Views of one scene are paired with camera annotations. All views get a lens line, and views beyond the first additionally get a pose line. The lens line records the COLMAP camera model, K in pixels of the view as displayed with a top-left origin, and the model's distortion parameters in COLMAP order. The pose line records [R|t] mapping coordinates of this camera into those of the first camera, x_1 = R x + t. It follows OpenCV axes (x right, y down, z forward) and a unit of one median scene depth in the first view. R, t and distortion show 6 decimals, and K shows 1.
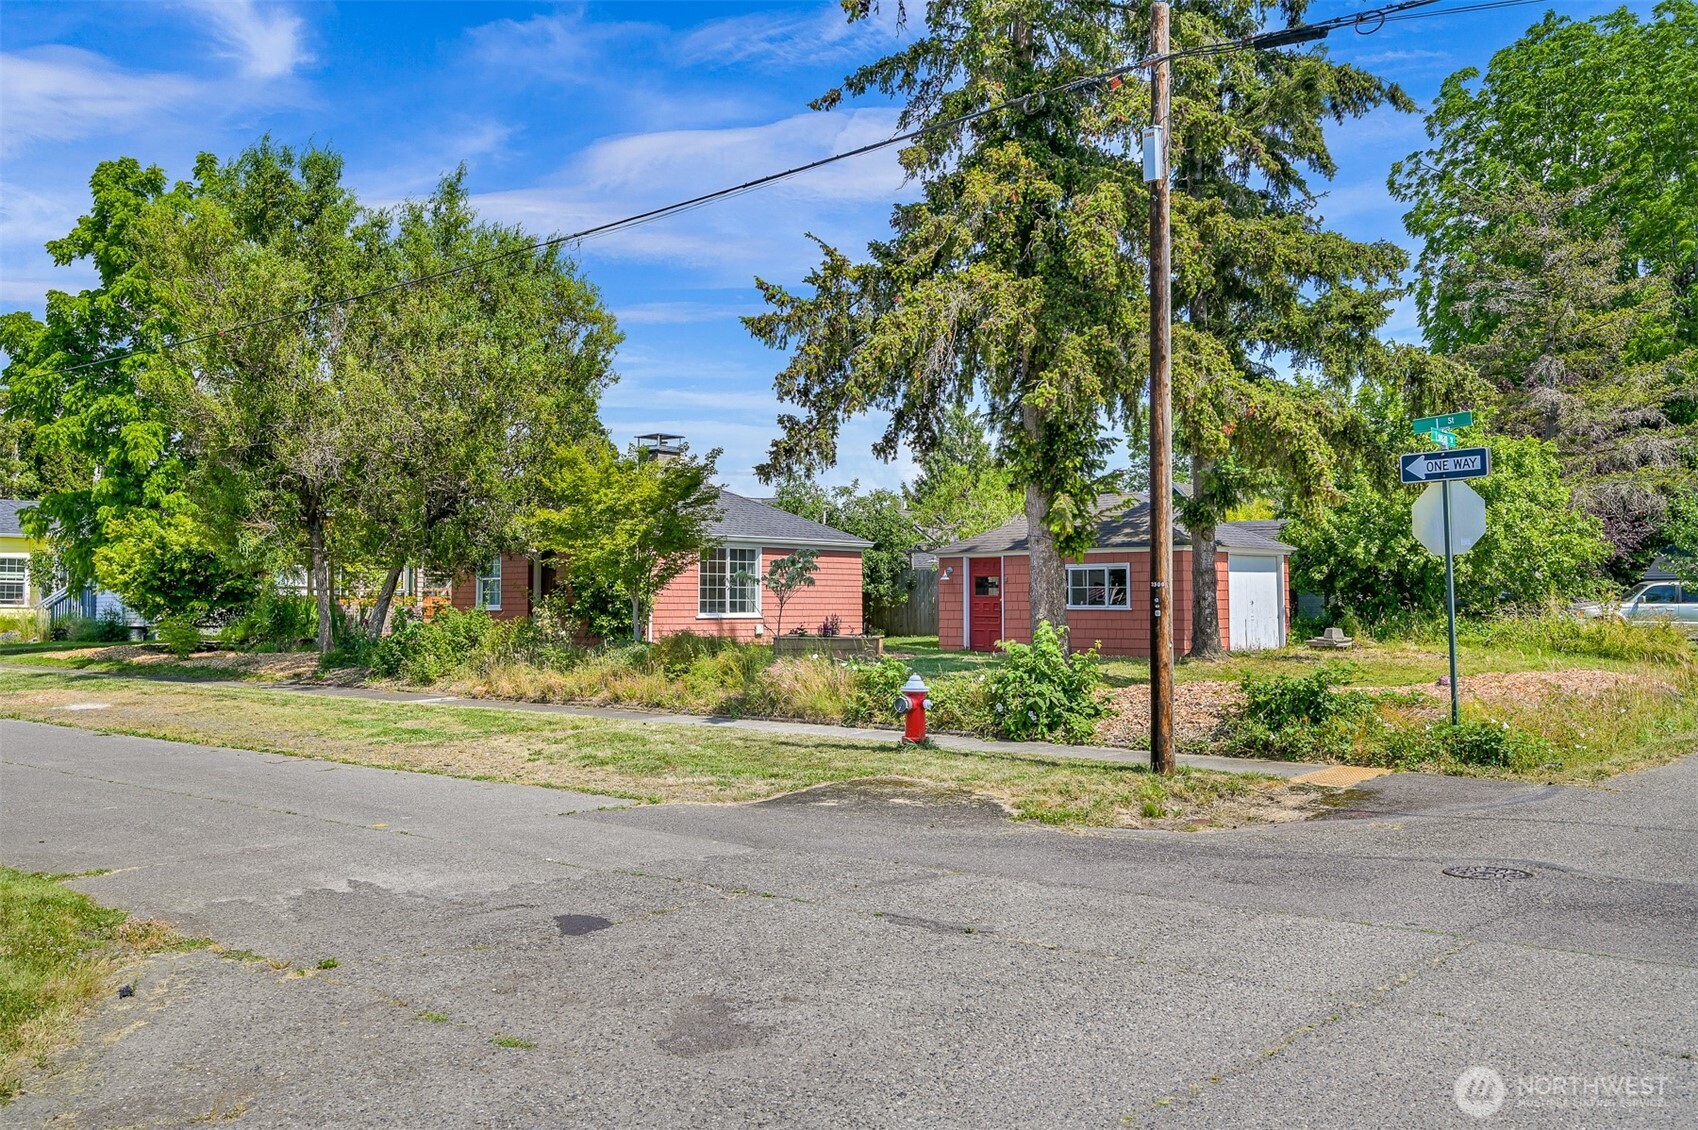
lens RADIAL K [[1470.2, 0, 848.9], [0, 1470.2, 565.8], [0, 0, 1]] dist [-0.005492, -0.001114]
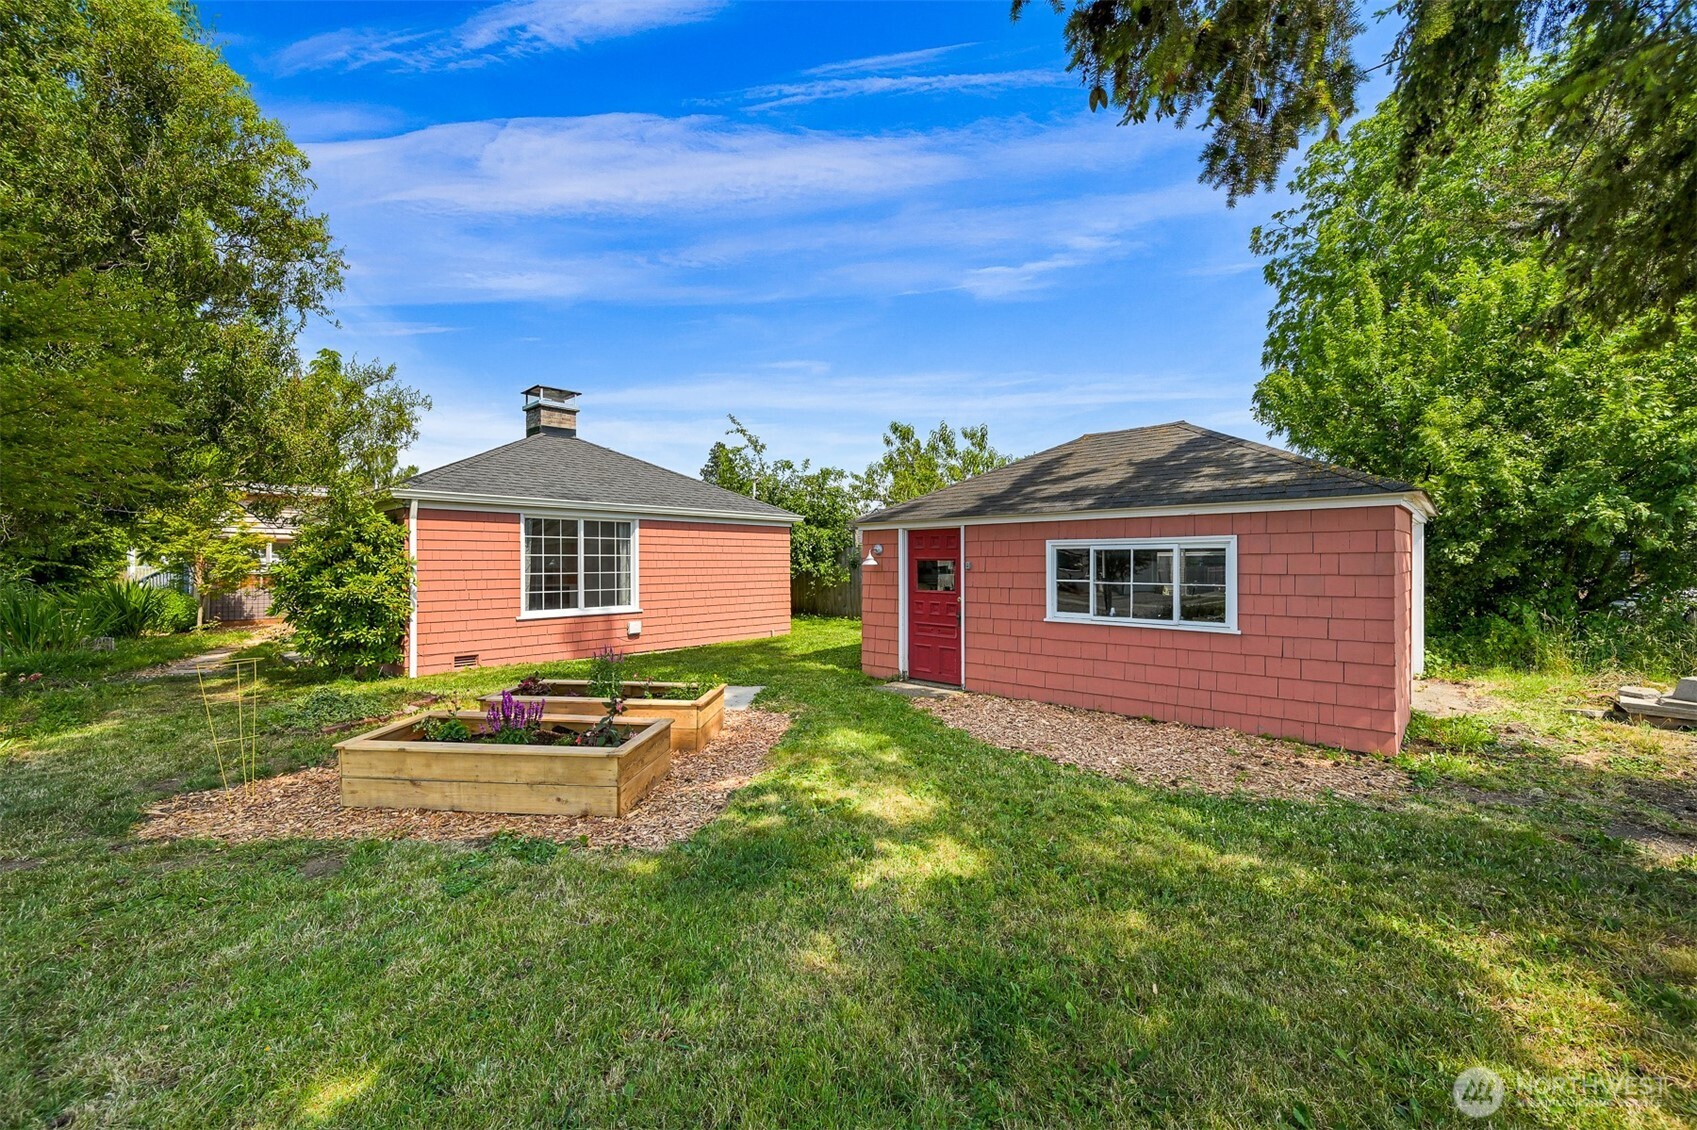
lens RADIAL K [[673.8, 0, 849.6], [0, 673.8, 562.6], [0, 0, 1]] dist [-0.003277, 0.000675]
pose [[0.999437, -0.002165, -0.033476, 0.062460], [0.003130, 0.999580, 0.028808, 0.000112], [0.033400, -0.028896, 0.999024, 0.666983]]
